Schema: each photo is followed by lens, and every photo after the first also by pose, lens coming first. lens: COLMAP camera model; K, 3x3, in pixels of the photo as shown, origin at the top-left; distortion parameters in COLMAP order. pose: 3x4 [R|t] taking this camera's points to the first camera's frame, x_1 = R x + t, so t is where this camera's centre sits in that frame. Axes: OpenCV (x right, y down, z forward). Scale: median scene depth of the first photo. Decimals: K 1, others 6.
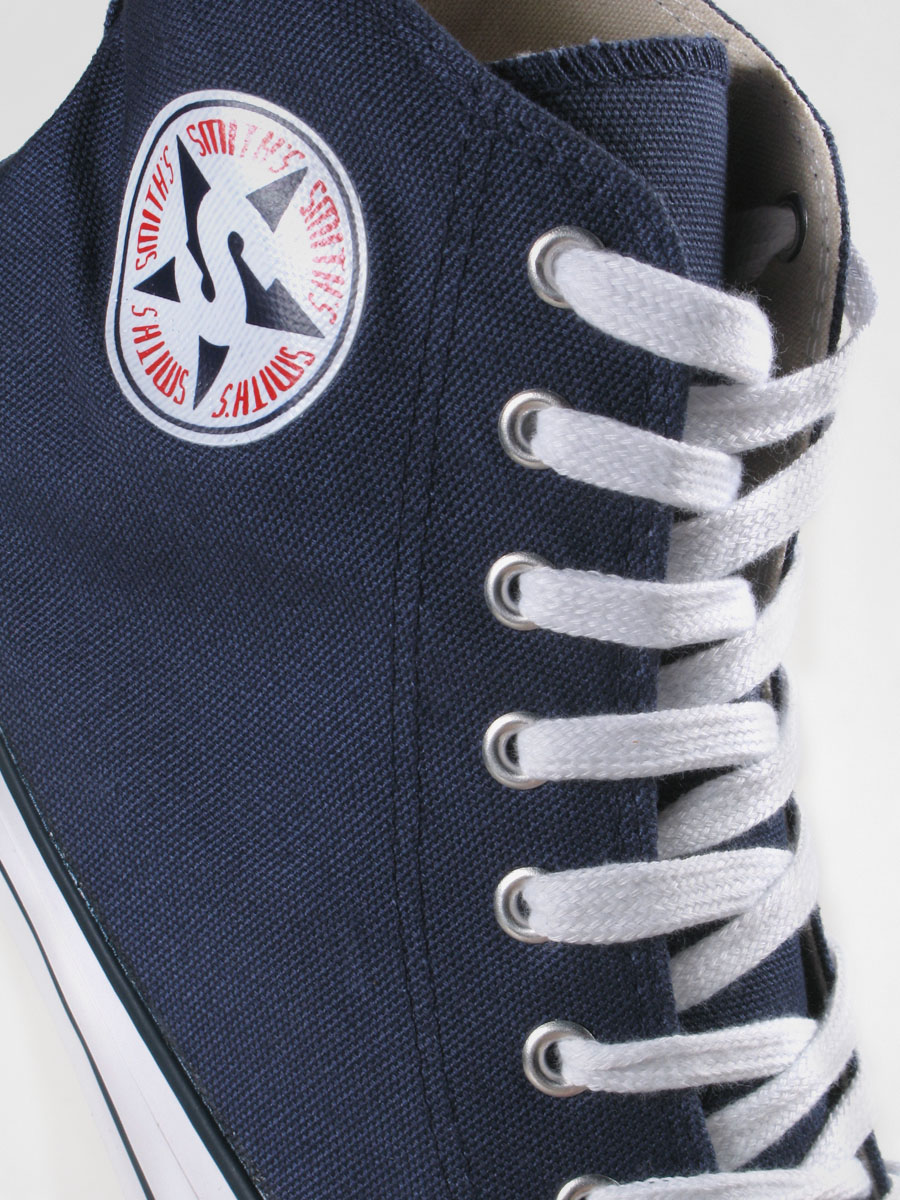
lens RADIAL K [[2200.6, 0, 450.0], [0, 2200.6, 600.0], [0, 0, 1]] dist [-0.061028, -0.160741]
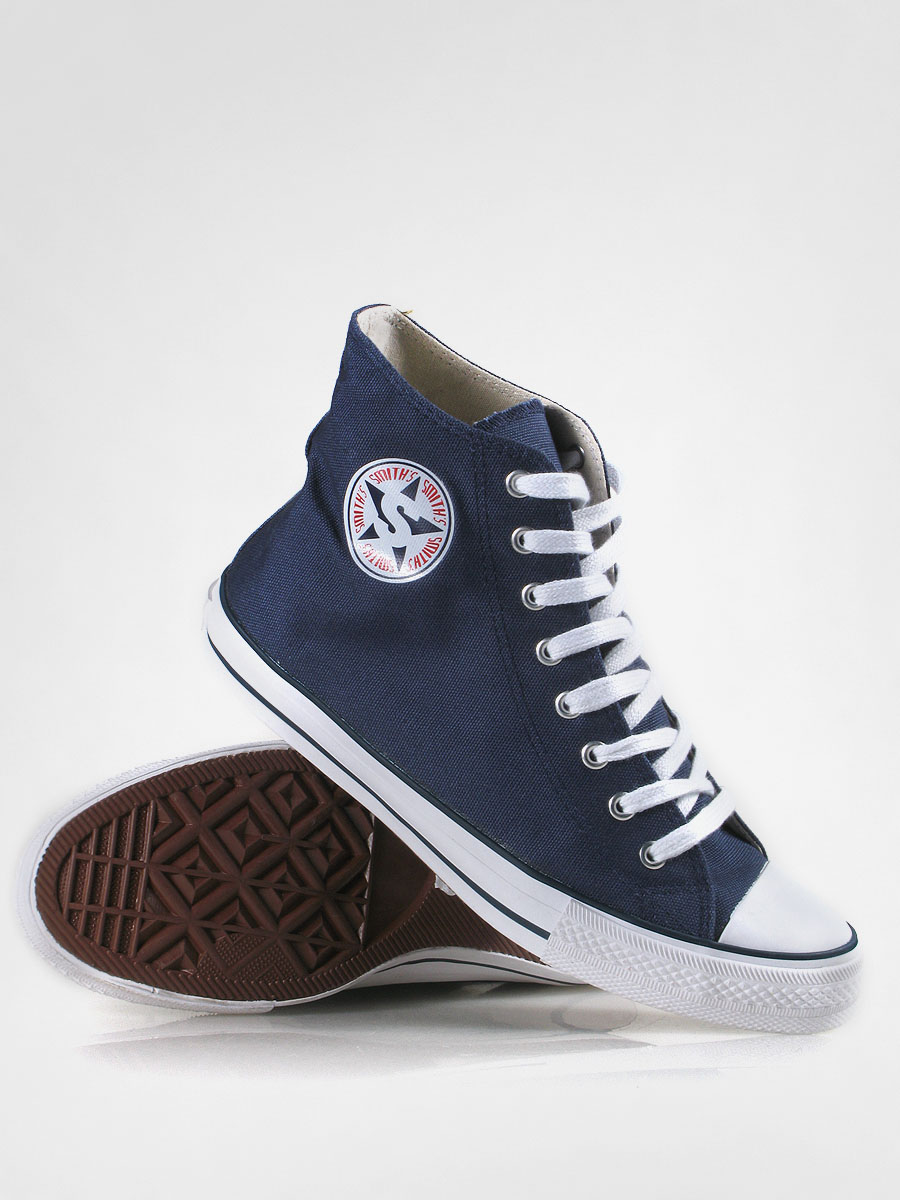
lens RADIAL K [[2200.6, 0, 450.0], [0, 2200.6, 600.0], [0, 0, 1]] dist [-0.061028, -0.160741]
pose [[0.945063, -0.266411, 0.189425, -0.593308], [0.295432, 0.944125, -0.146109, 0.372282], [-0.139915, 0.194045, 0.970964, -1.699579]]
